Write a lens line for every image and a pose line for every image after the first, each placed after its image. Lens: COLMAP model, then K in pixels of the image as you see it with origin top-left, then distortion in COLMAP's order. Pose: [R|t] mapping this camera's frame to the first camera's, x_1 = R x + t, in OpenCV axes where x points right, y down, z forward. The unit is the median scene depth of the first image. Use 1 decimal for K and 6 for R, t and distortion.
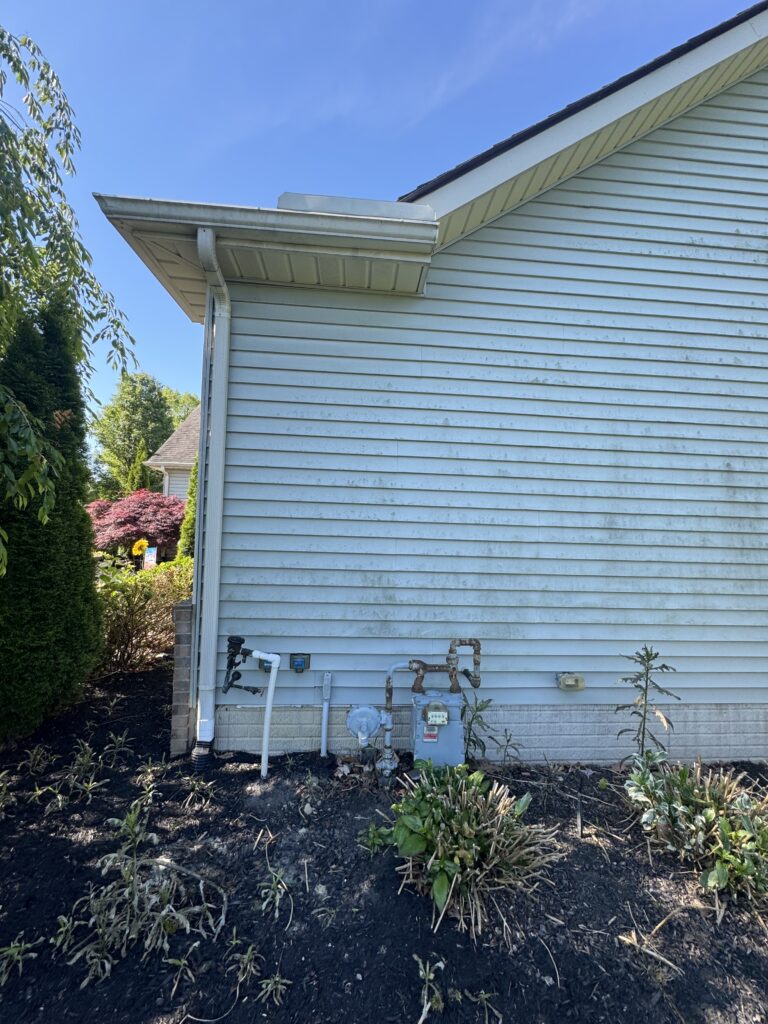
lens RADIAL K [[408.1, 0, 384.0], [0, 408.1, 512.0], [0, 0, 1]] dist [-0.000169, 0.000221]
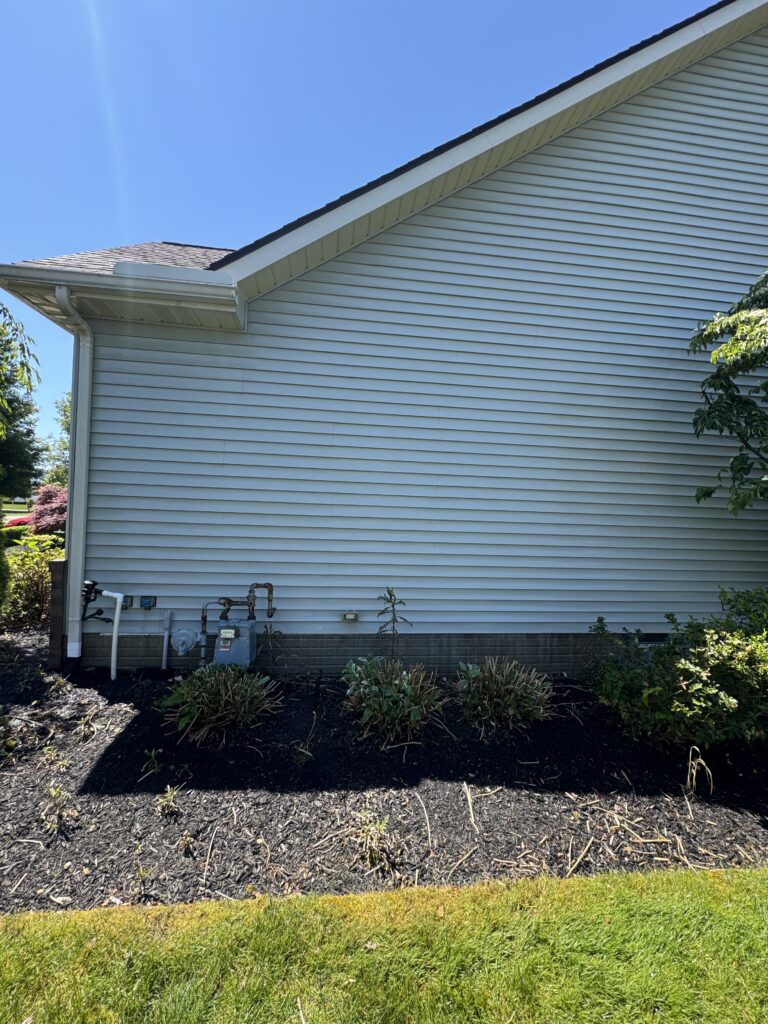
lens RADIAL K [[408.1, 0, 384.0], [0, 408.1, 512.0], [0, 0, 1]] dist [-0.000169, 0.000221]
pose [[0.999120, 0.004535, 0.041698, 0.484400], [-0.005818, 0.999512, 0.030701, 0.016179], [-0.041538, -0.030916, 0.998658, -0.360997]]
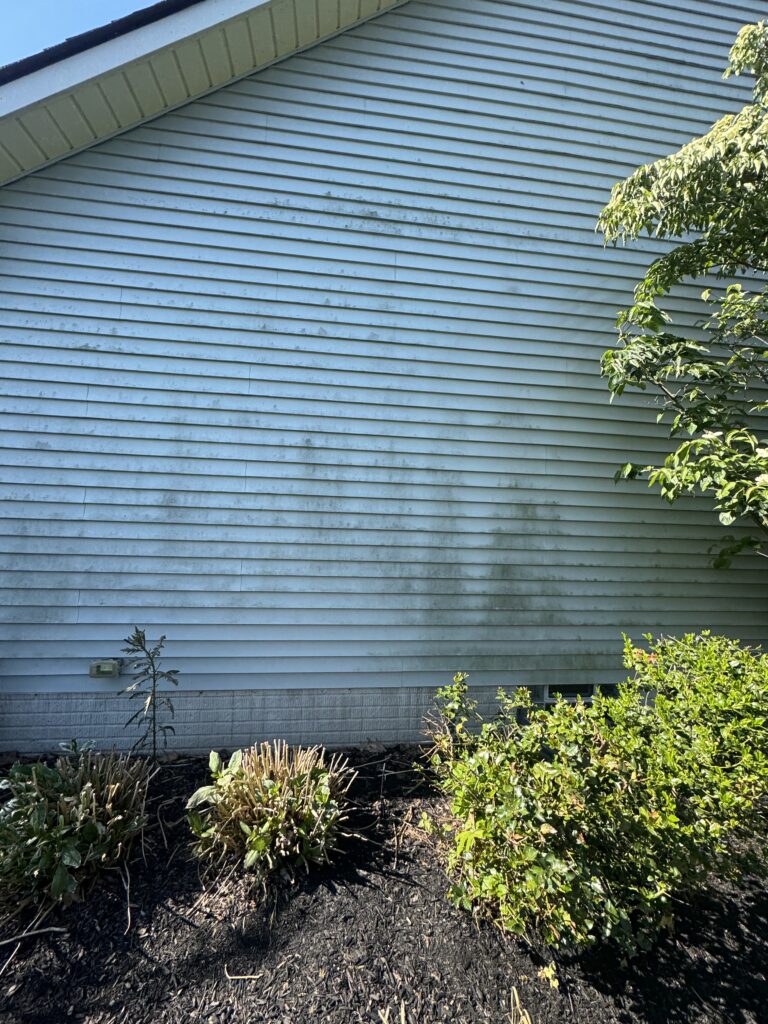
lens RADIAL K [[408.1, 0, 384.0], [0, 408.1, 512.0], [0, 0, 1]] dist [-0.000169, 0.000221]
pose [[0.999115, 0.004305, 0.041851, 1.002915], [-0.005097, 0.999810, 0.018838, 0.032549], [-0.041762, -0.019034, 0.998946, 0.036761]]
